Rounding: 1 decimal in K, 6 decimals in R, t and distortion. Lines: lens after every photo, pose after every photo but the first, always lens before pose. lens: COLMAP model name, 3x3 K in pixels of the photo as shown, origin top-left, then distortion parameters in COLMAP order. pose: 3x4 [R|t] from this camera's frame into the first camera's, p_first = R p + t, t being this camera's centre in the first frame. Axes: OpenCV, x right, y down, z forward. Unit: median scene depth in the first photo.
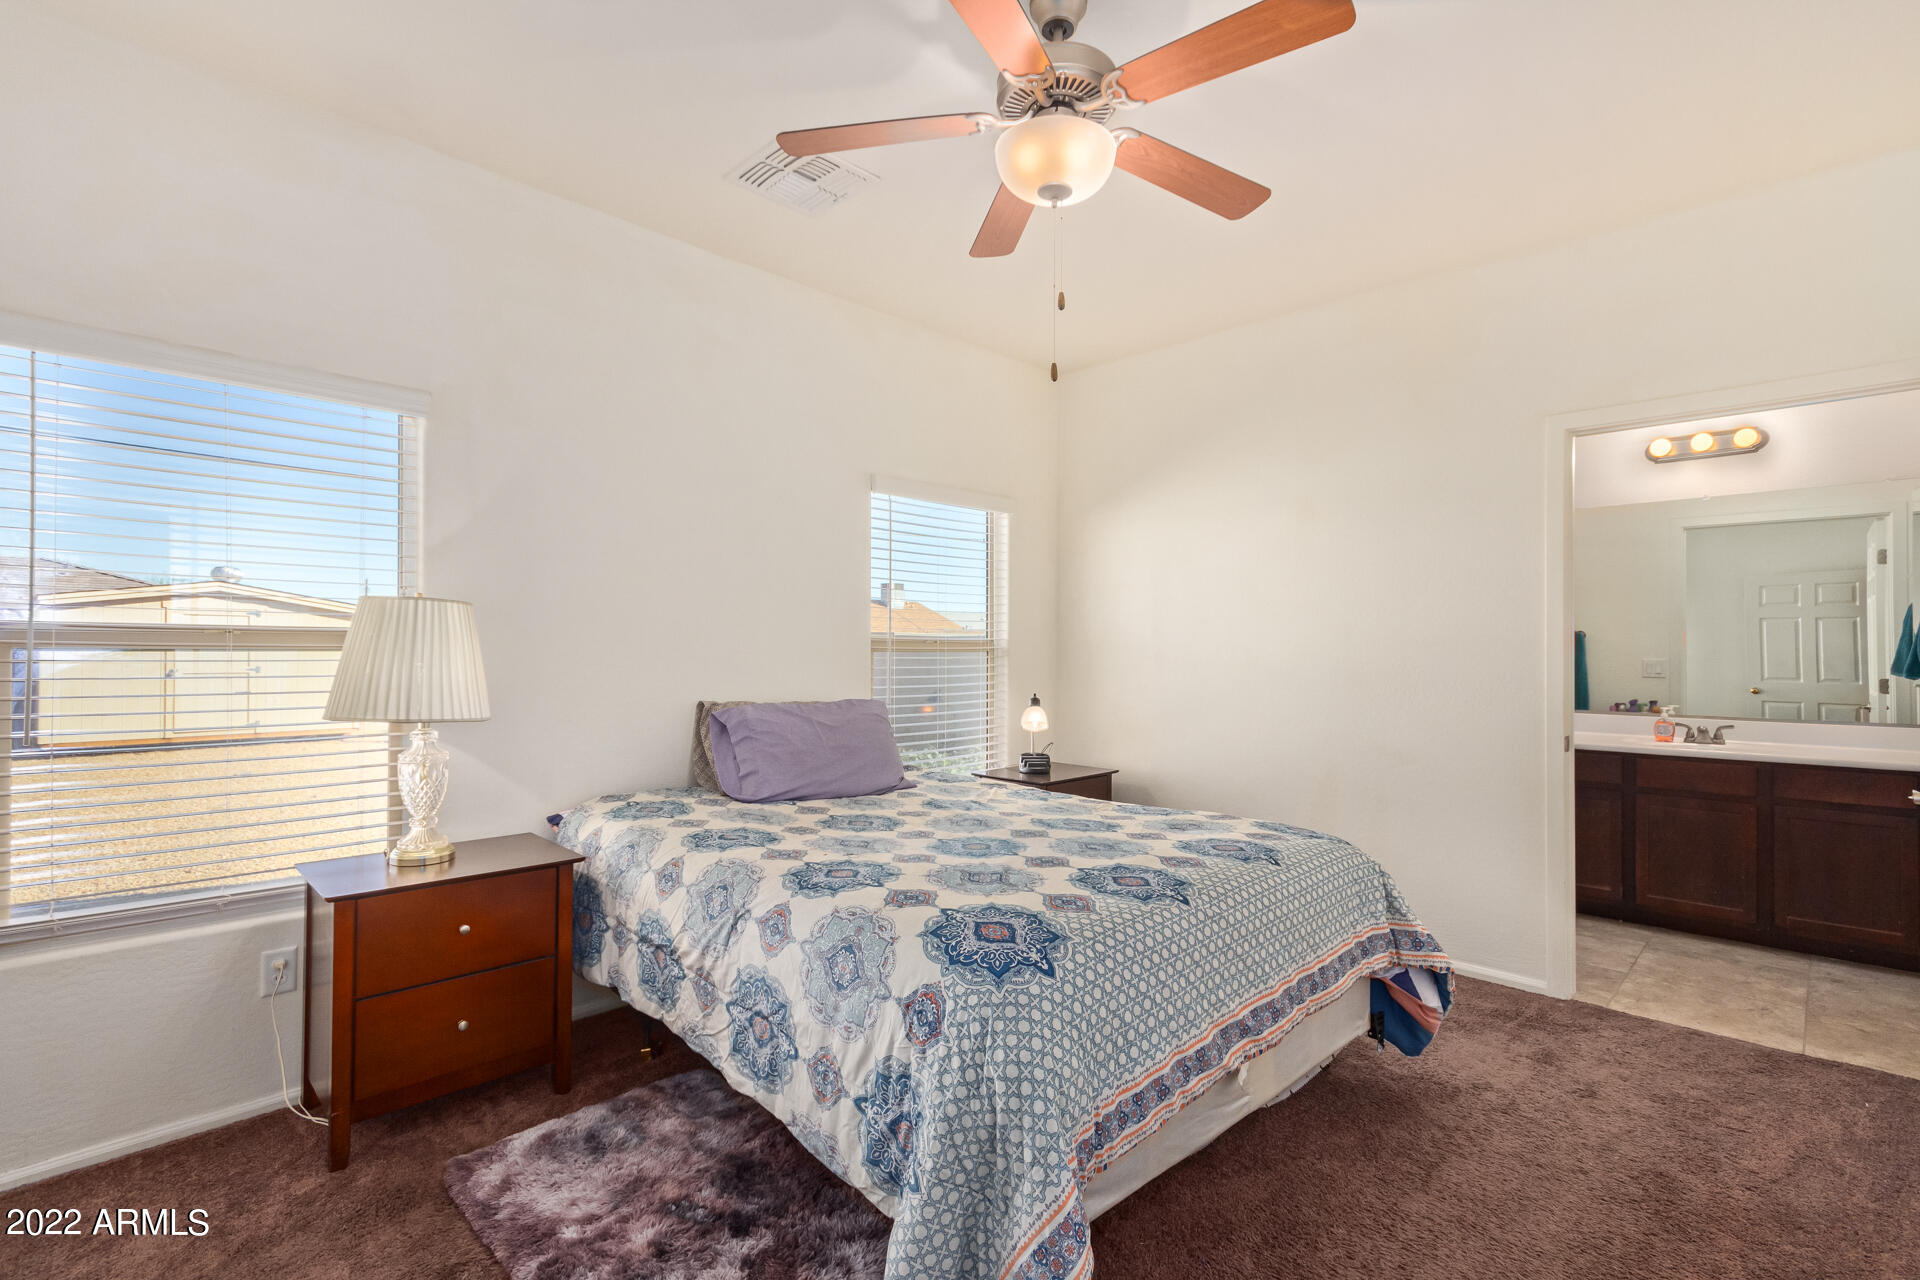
lens RADIAL K [[885.1, 0, 950.0], [0, 885.1, 642.6], [0, 0, 1]] dist [0.004280, 0.000193]
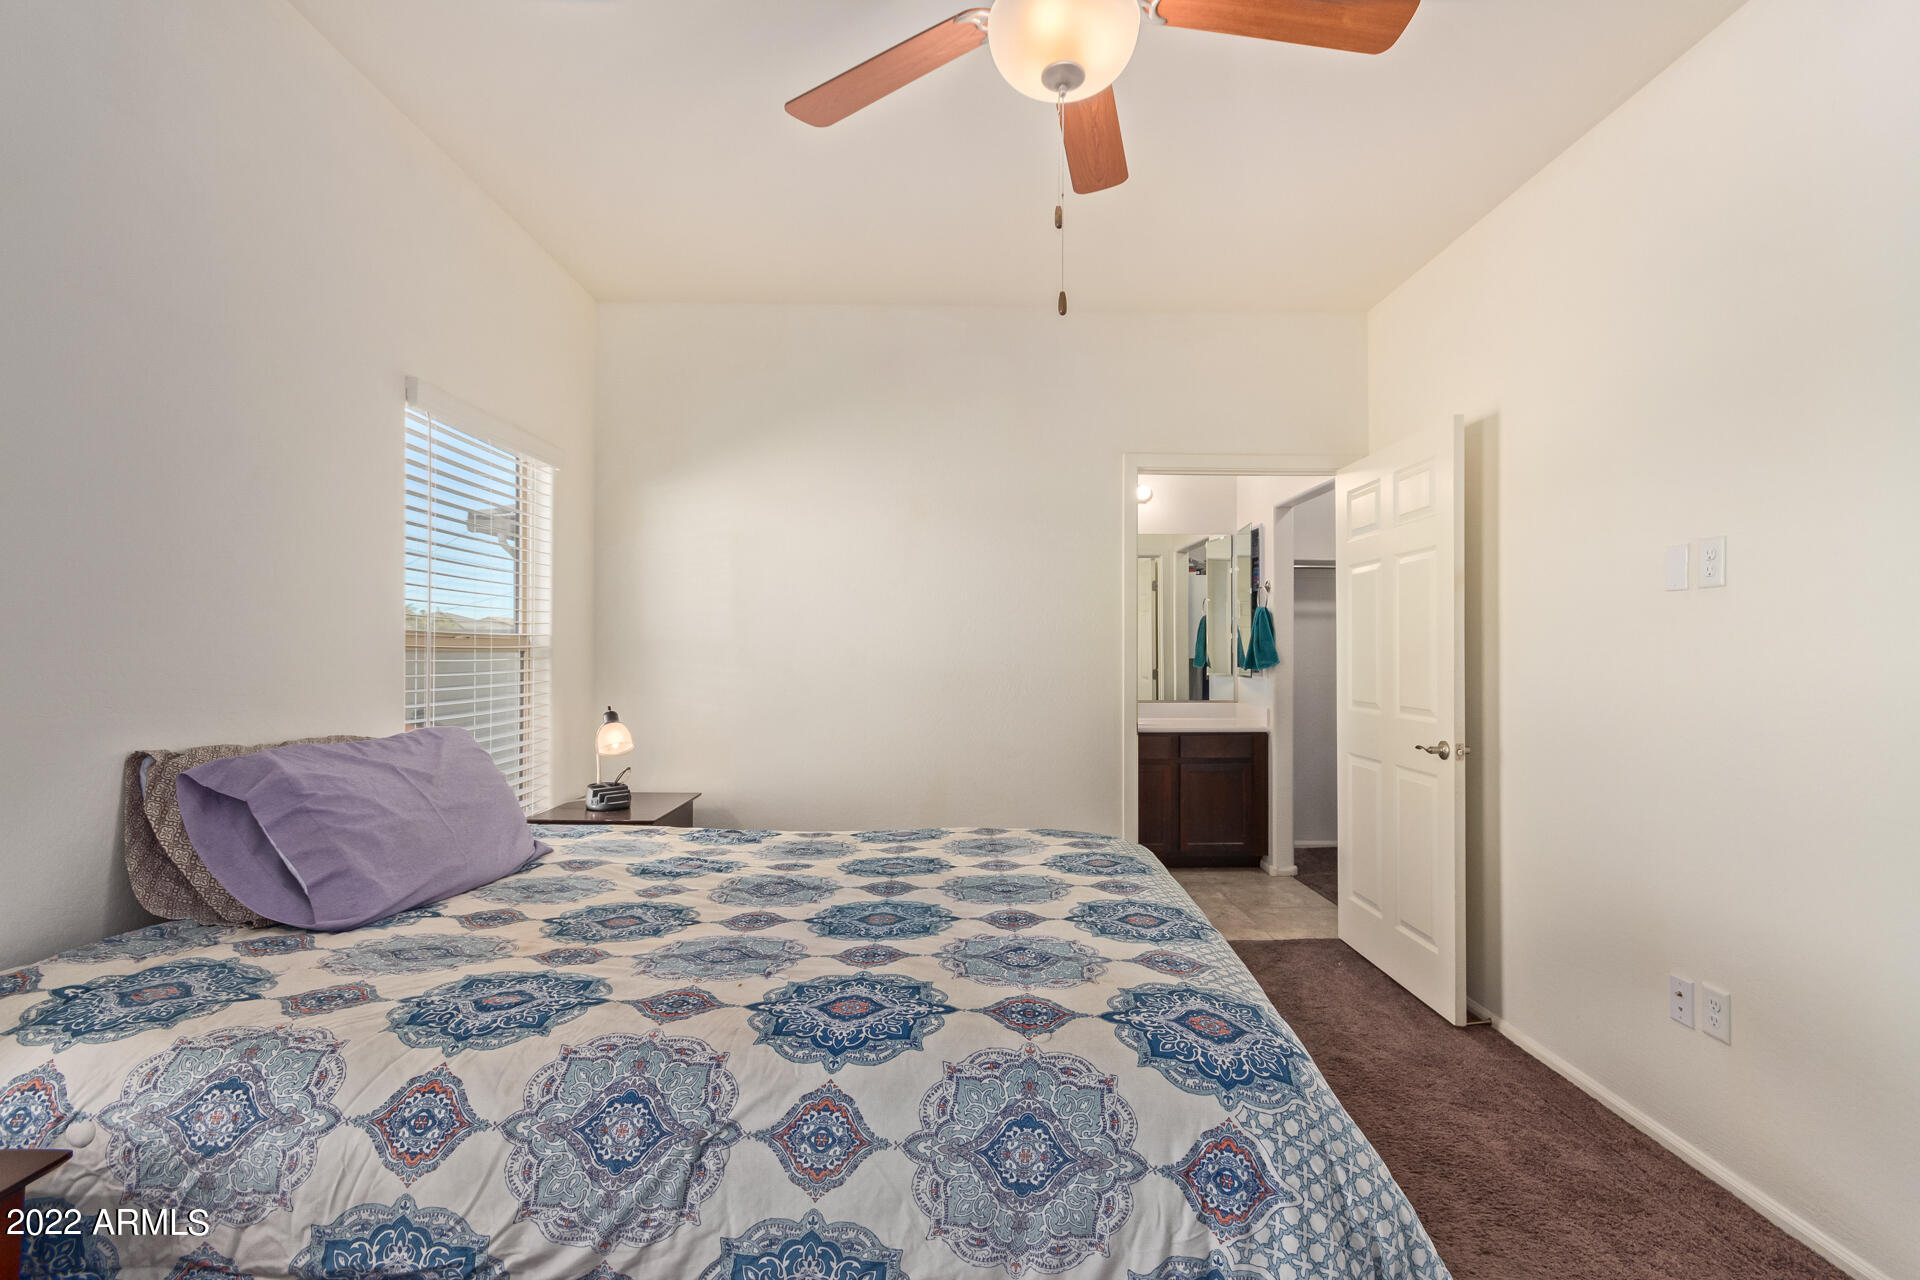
lens RADIAL K [[885.1, 0, 960.0], [0, 885.1, 642.9], [0, 0, 1]] dist [0.004280, 0.000193]
pose [[0.698490, 0.005996, 0.715595, -0.517033], [-0.007385, 0.999972, -0.001171, 0.002296], [-0.715582, -0.004467, 0.698514, 0.506641]]
